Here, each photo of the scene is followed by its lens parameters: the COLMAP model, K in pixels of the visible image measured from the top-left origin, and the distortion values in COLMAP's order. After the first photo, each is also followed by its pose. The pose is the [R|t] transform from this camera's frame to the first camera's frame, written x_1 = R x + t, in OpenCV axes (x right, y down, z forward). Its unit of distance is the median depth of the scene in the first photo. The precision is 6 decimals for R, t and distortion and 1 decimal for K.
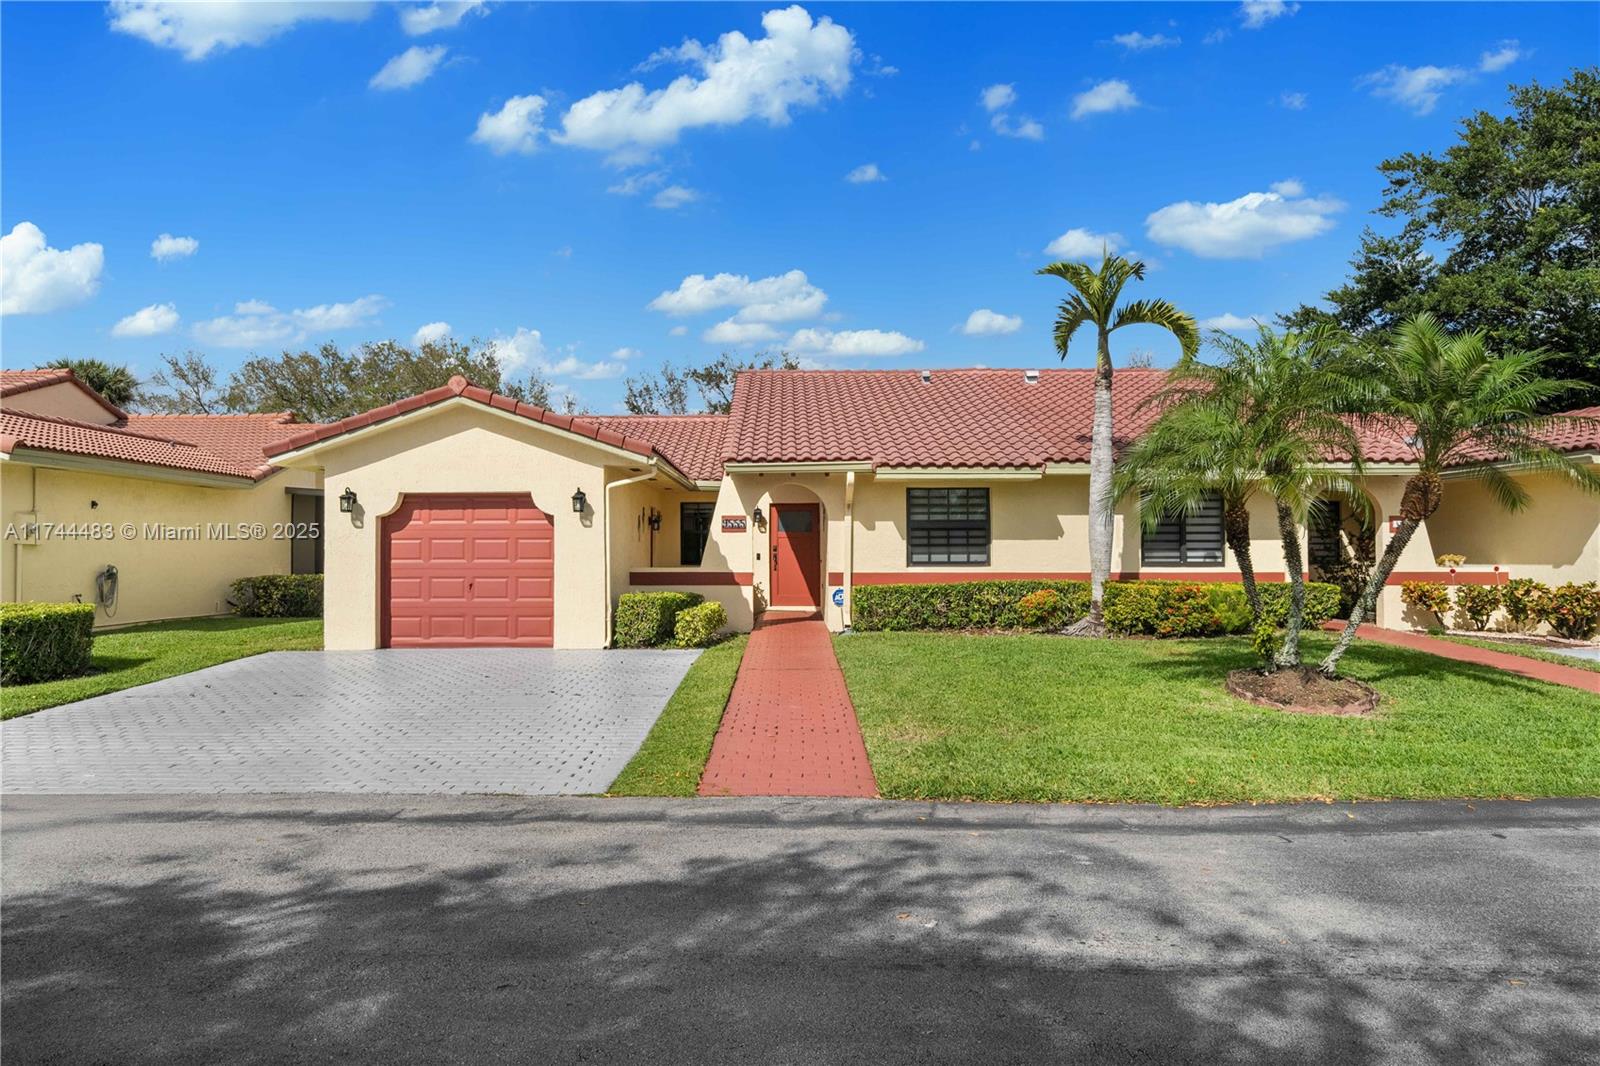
lens RADIAL K [[1110.0, 0, 800.0], [0, 1110.0, 533.0], [0, 0, 1]] dist [0.000762, -0.001822]
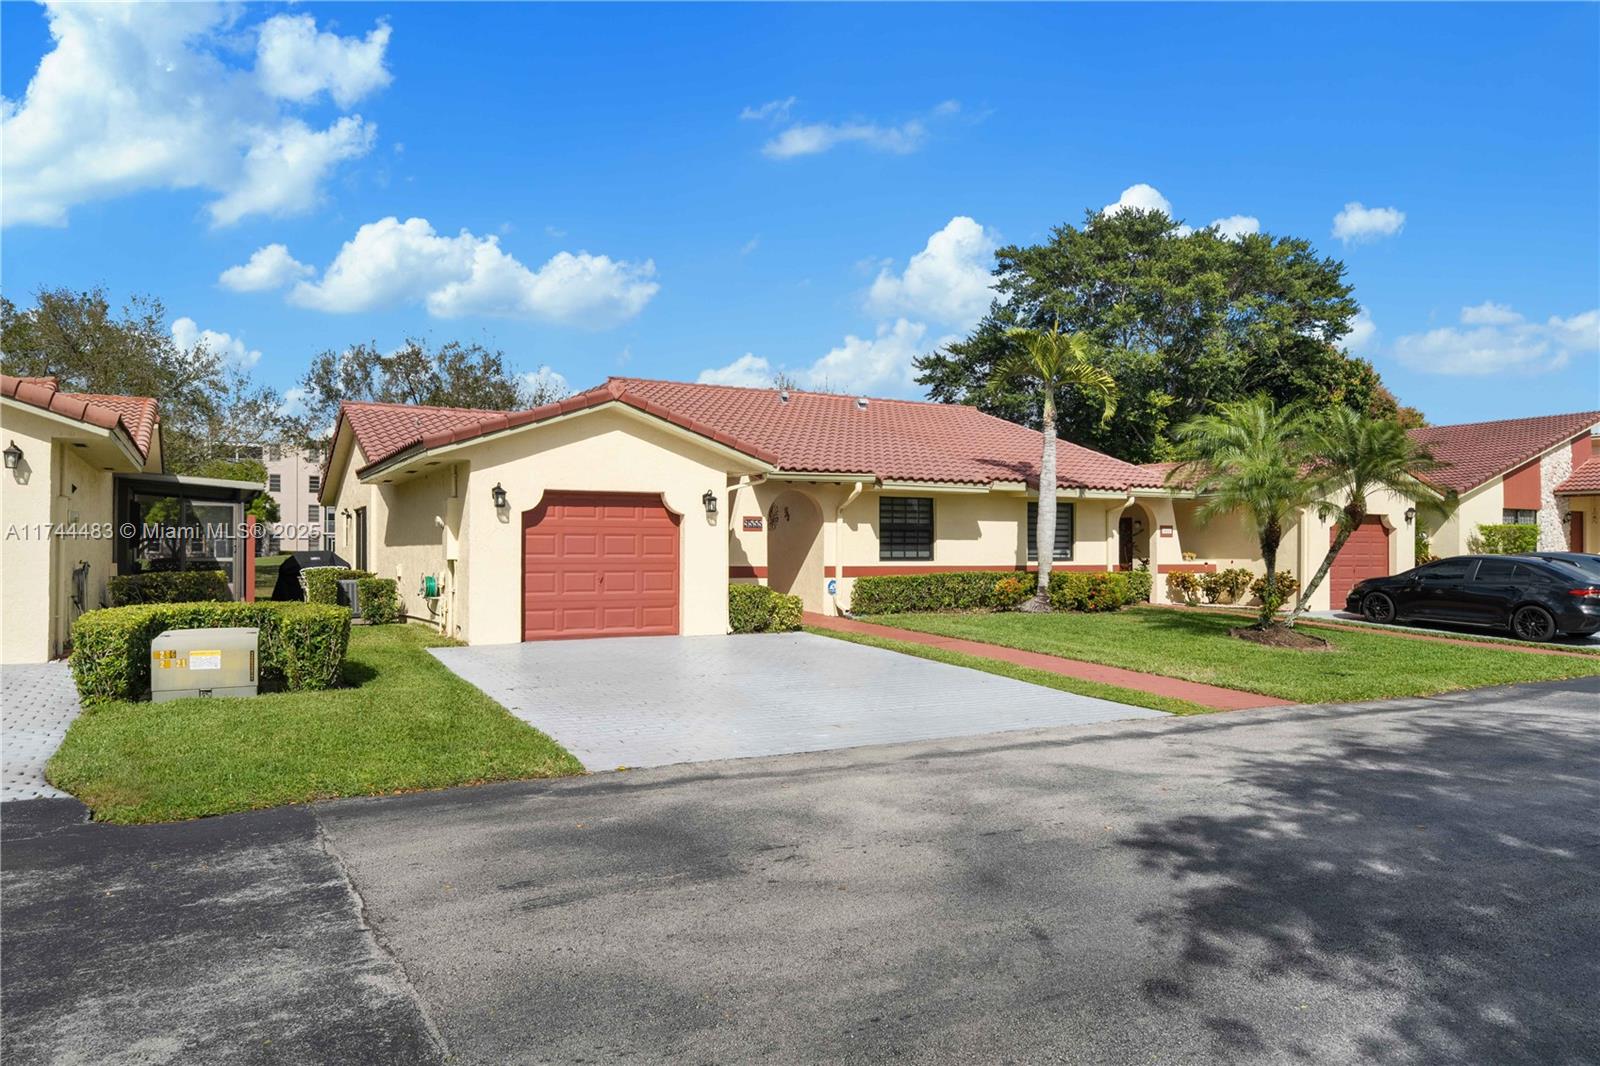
lens RADIAL K [[1110.0, 0, 800.0], [0, 1110.0, 533.0], [0, 0, 1]] dist [0.000762, -0.001822]
pose [[0.863128, 0.011744, 0.504848, -0.613595], [-0.012726, 0.999918, -0.001505, 0.002430], [-0.504824, -0.005126, 0.863207, -0.005961]]
